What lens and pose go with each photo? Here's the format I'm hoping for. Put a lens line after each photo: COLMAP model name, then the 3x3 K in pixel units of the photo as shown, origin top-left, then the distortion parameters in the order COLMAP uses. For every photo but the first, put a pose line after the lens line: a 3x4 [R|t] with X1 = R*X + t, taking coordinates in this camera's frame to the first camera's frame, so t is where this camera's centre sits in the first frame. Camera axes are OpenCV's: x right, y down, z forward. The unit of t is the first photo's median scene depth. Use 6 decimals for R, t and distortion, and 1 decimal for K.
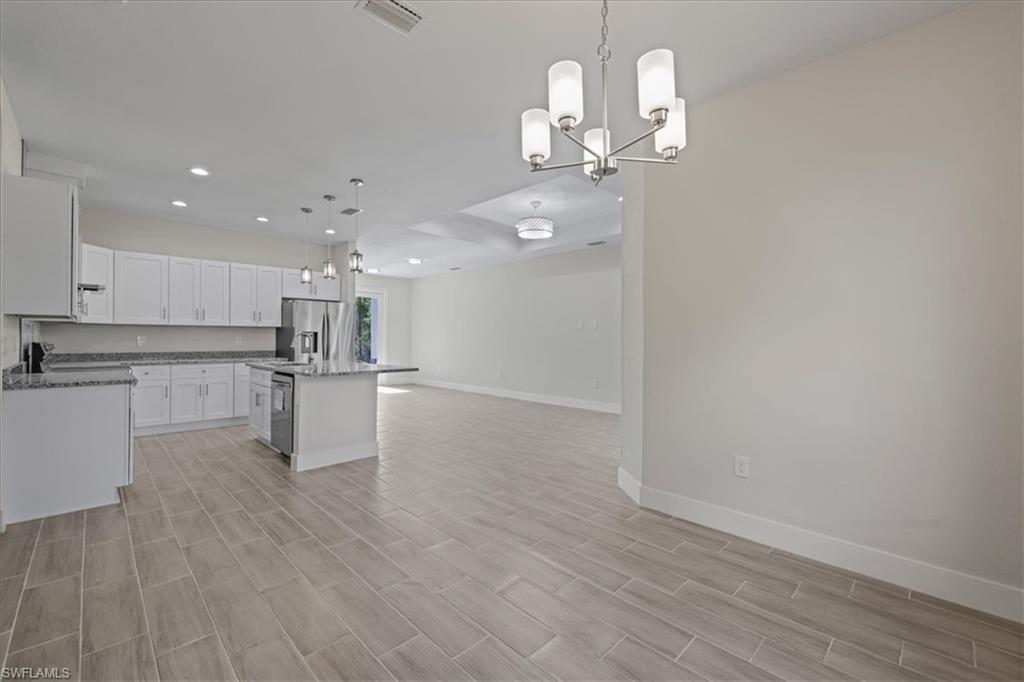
lens RADIAL K [[433.1, 0, 509.1], [0, 433.1, 328.7], [0, 0, 1]] dist [-0.001249, 0.000215]
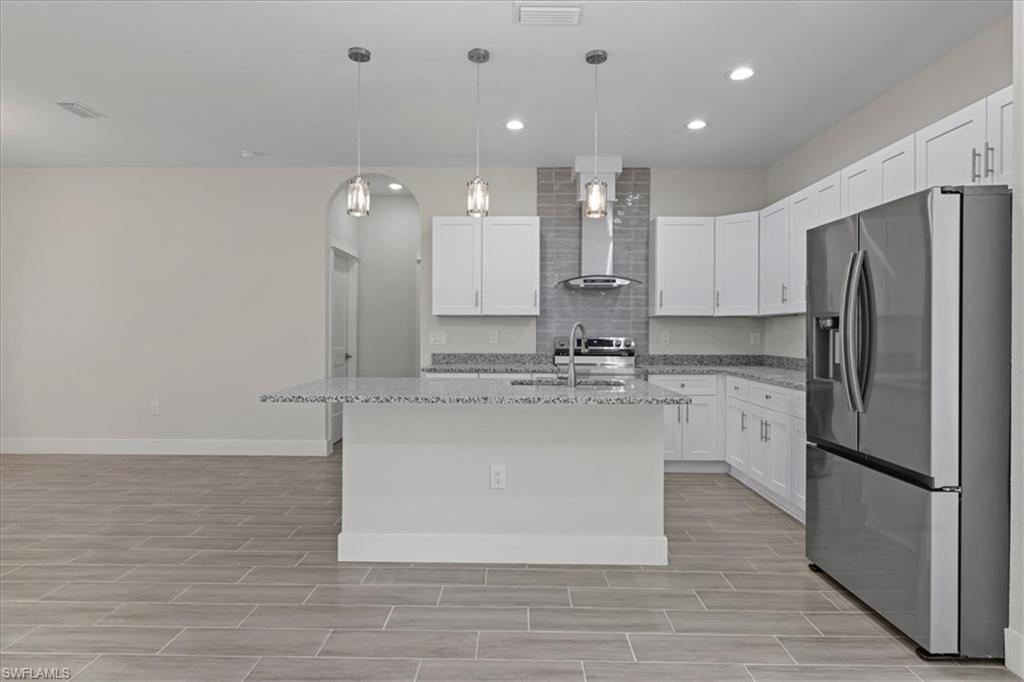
lens RADIAL K [[565.4, 0, 510.4], [0, 565.4, 333.5], [0, 0, 1]] dist [0.003023, 0.000564]
pose [[-0.703483, -0.006464, -0.710683, 0.024647], [0.007529, 0.999835, -0.016546, 0.030639], [0.710672, -0.016990, -0.703318, 1.339879]]
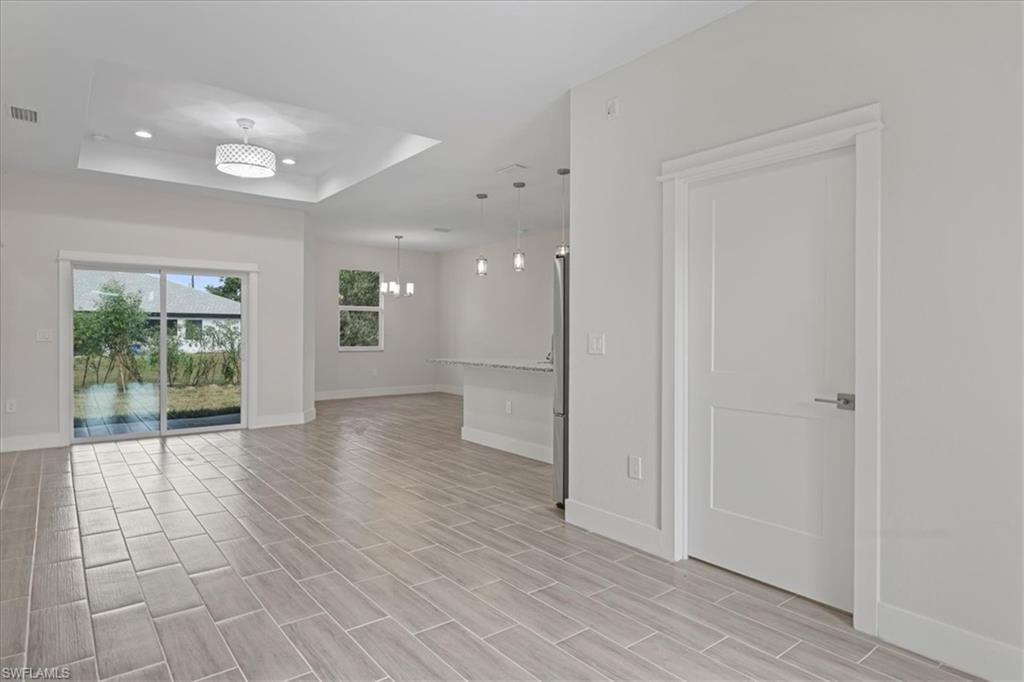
lens RADIAL K [[565.4, 0, 510.4], [0, 565.4, 333.5], [0, 0, 1]] dist [0.003023, 0.000564]
pose [[-0.995206, -0.012960, 0.096940, -0.465358], [-0.015129, 0.999651, -0.021672, 0.045113], [-0.096625, -0.023035, -0.995054, 2.005351]]
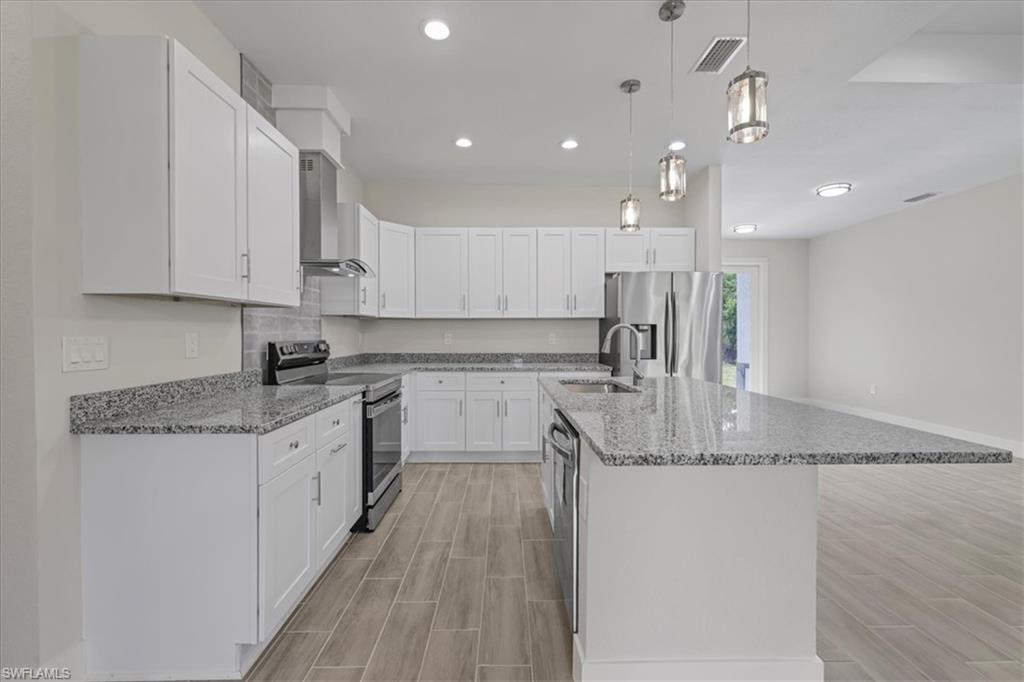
lens RADIAL K [[439.7, 0, 517.9], [0, 439.7, 341.4], [0, 0, 1]] dist [0.017441, -0.000116]
pose [[0.733147, 0.006467, -0.680040, -0.204867], [0.019511, 0.999343, 0.030538, 0.010917], [0.679791, -0.035657, 0.732539, 0.511795]]
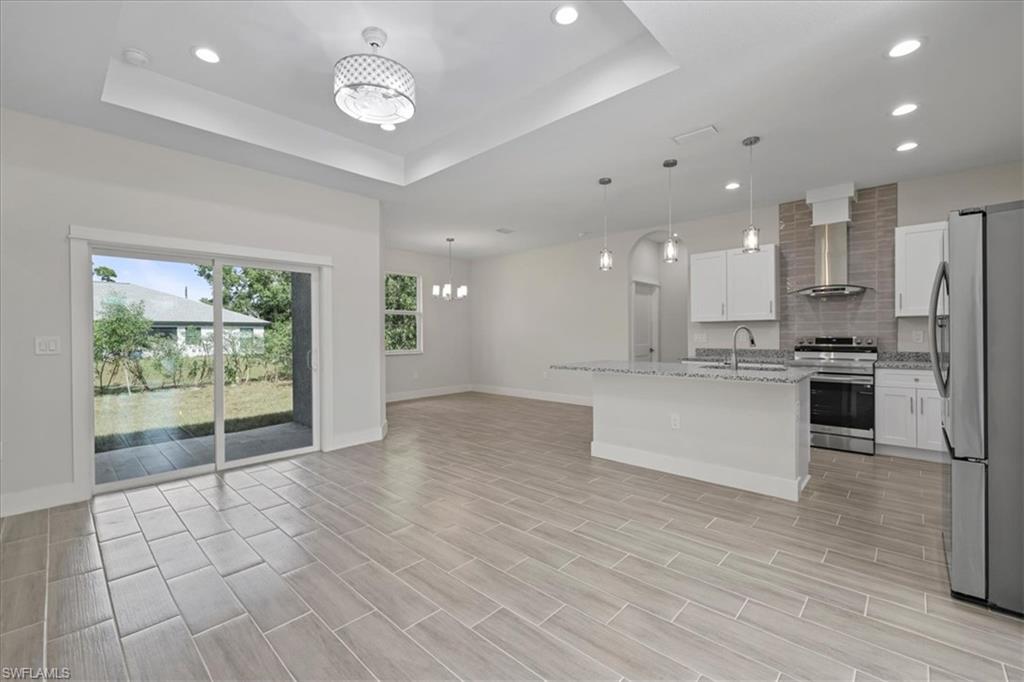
lens RADIAL K [[426.5, 0, 511.1], [0, 426.5, 335.3], [0, 0, 1]] dist [-0.000367, -0.000192]
pose [[-0.998865, 0.001939, -0.047591, -0.066317], [0.002940, 0.999775, -0.020985, 0.036658], [0.047539, -0.021101, -0.998646, 1.613081]]
